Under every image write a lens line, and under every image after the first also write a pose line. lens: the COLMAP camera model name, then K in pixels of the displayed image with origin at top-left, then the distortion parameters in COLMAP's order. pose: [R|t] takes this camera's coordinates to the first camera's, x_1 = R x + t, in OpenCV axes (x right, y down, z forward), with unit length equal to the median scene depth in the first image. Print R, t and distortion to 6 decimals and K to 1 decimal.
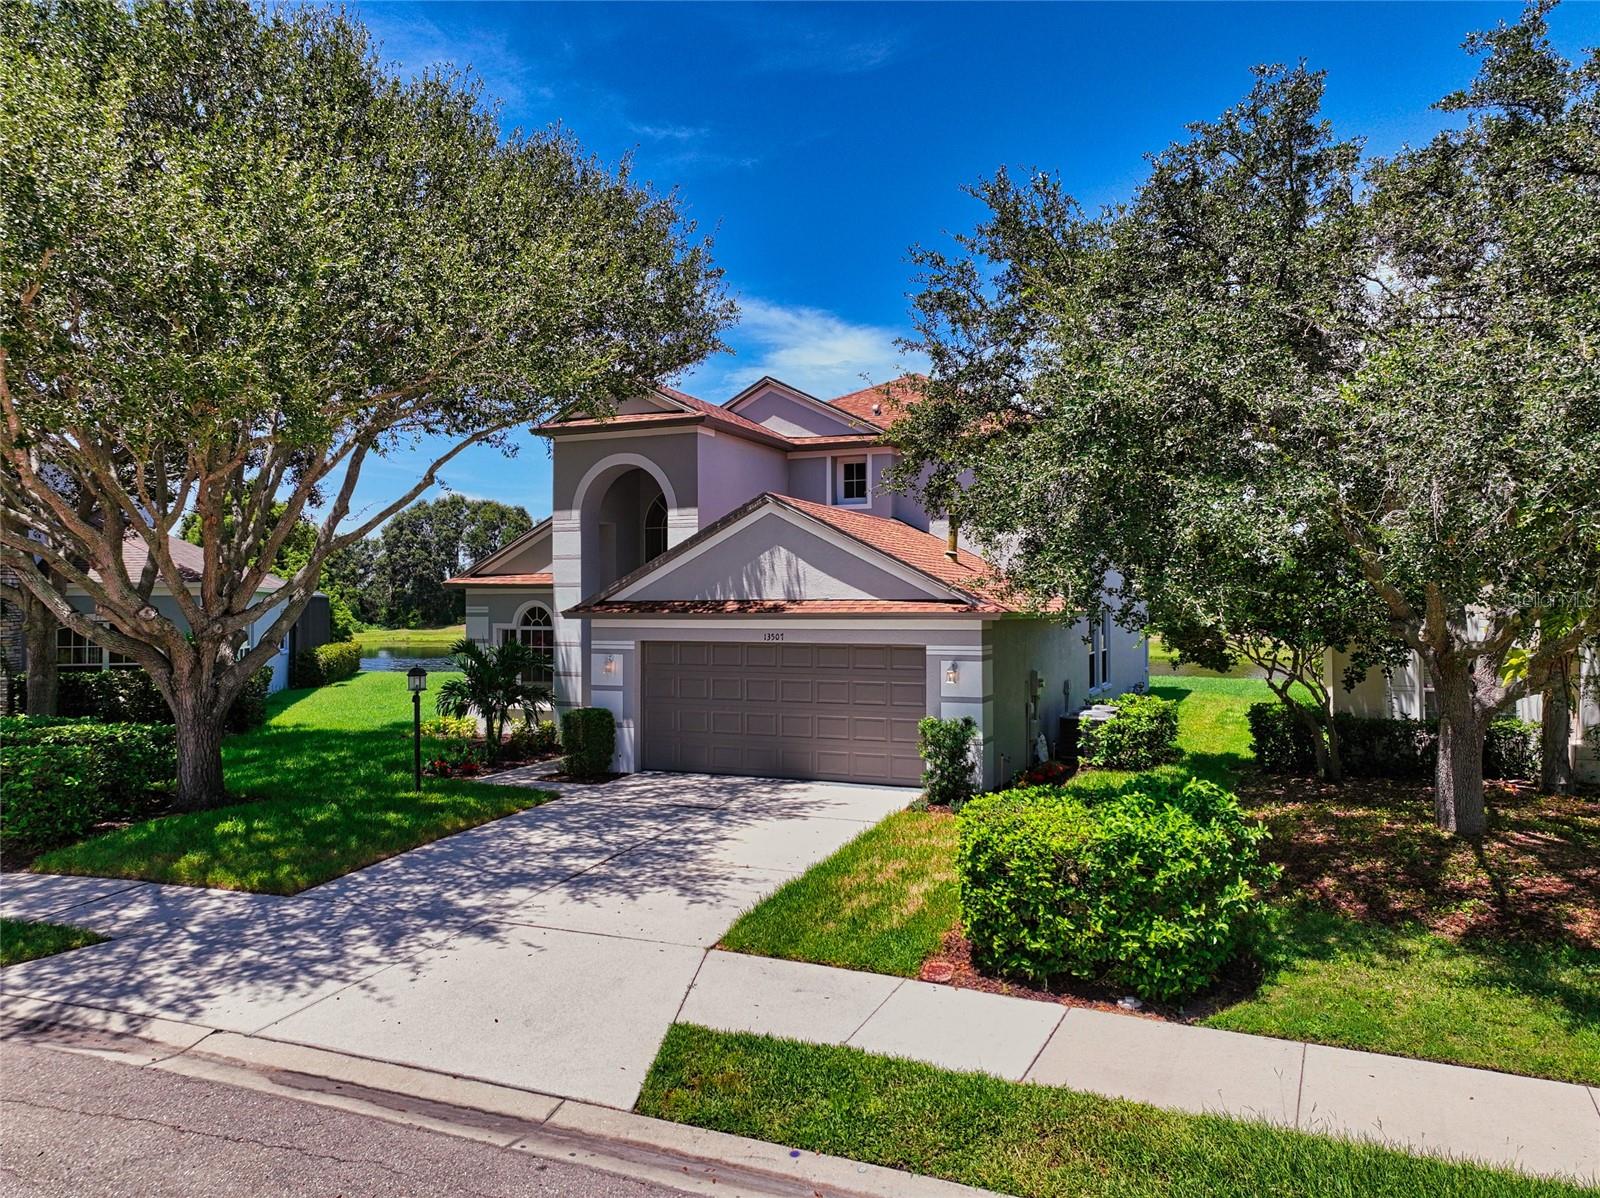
lens RADIAL K [[1132.5, 0, 801.1], [0, 1132.5, 602.5], [0, 0, 1]] dist [0.007368, 0.004951]
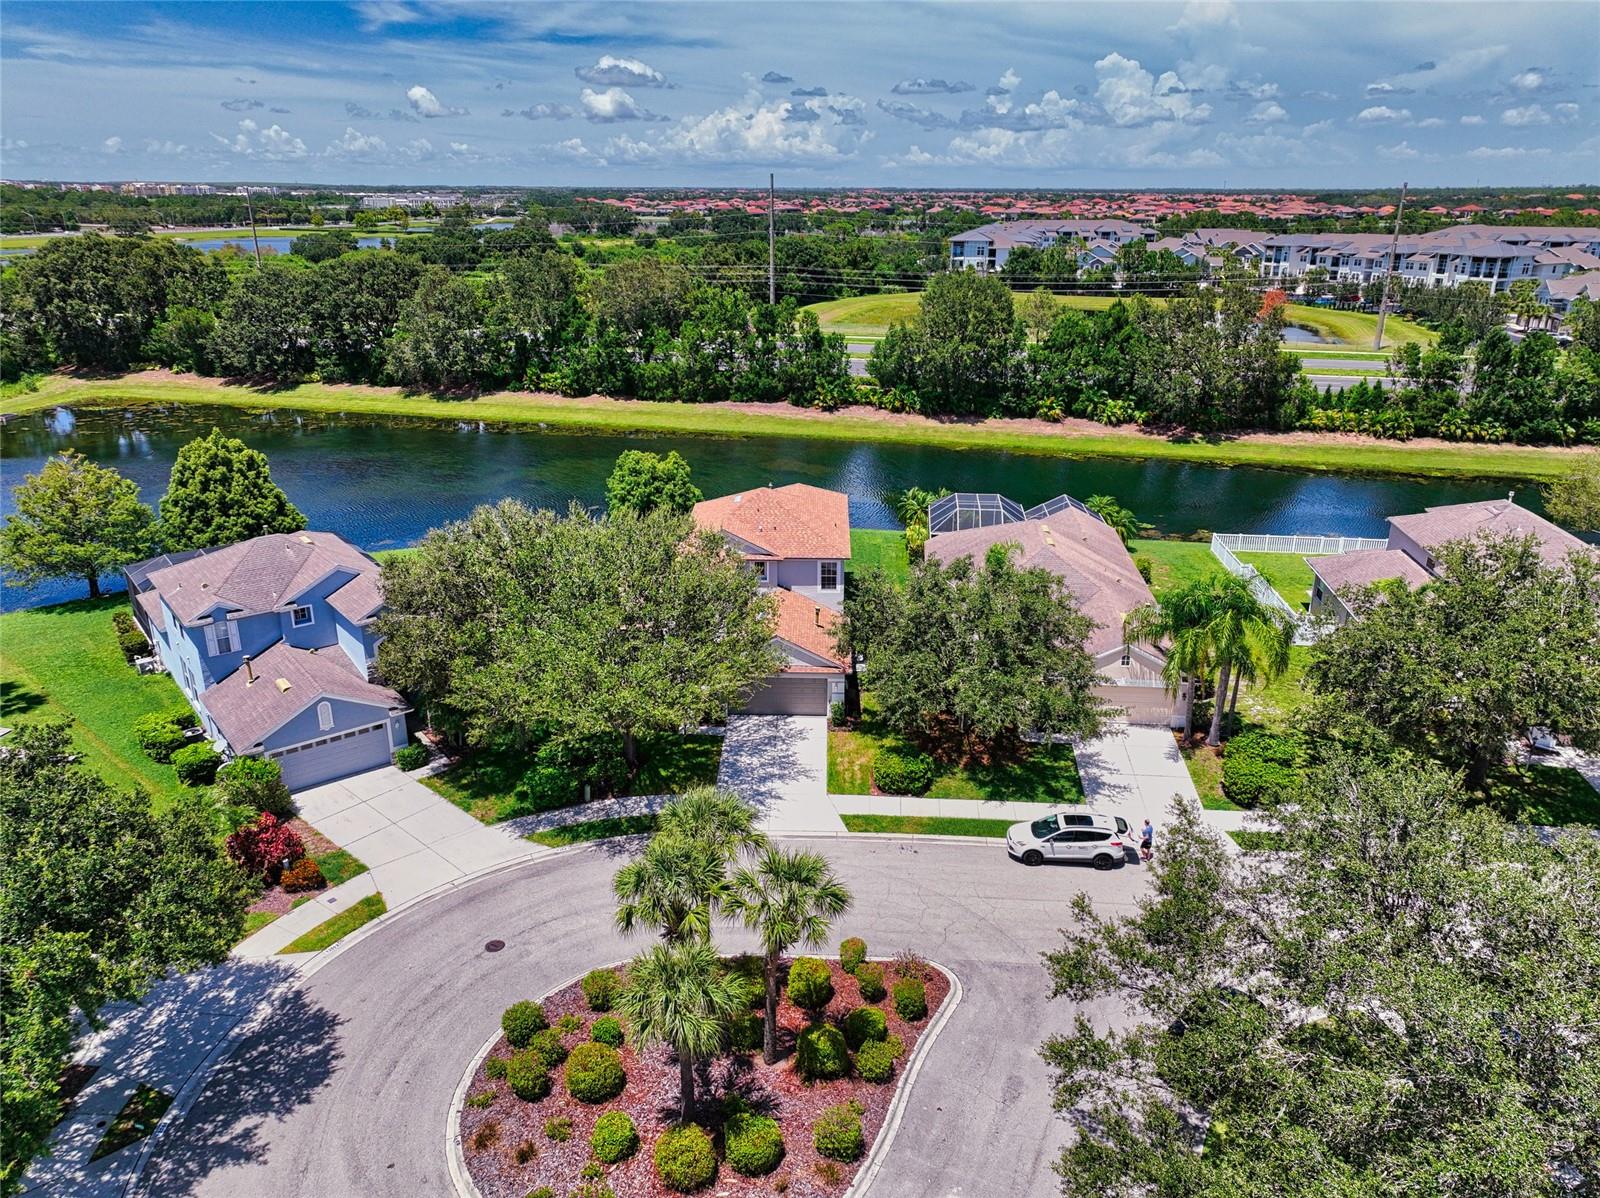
lens RADIAL K [[1132.5, 0, 802.7], [0, 1132.5, 599.3], [0, 0, 1]] dist [0.007368, 0.004951]
pose [[0.935839, -0.122056, 0.330617, -1.962647], [-0.001289, 0.936922, 0.349537, -2.536035], [-0.352425, -0.327537, 0.876651, -3.441694]]
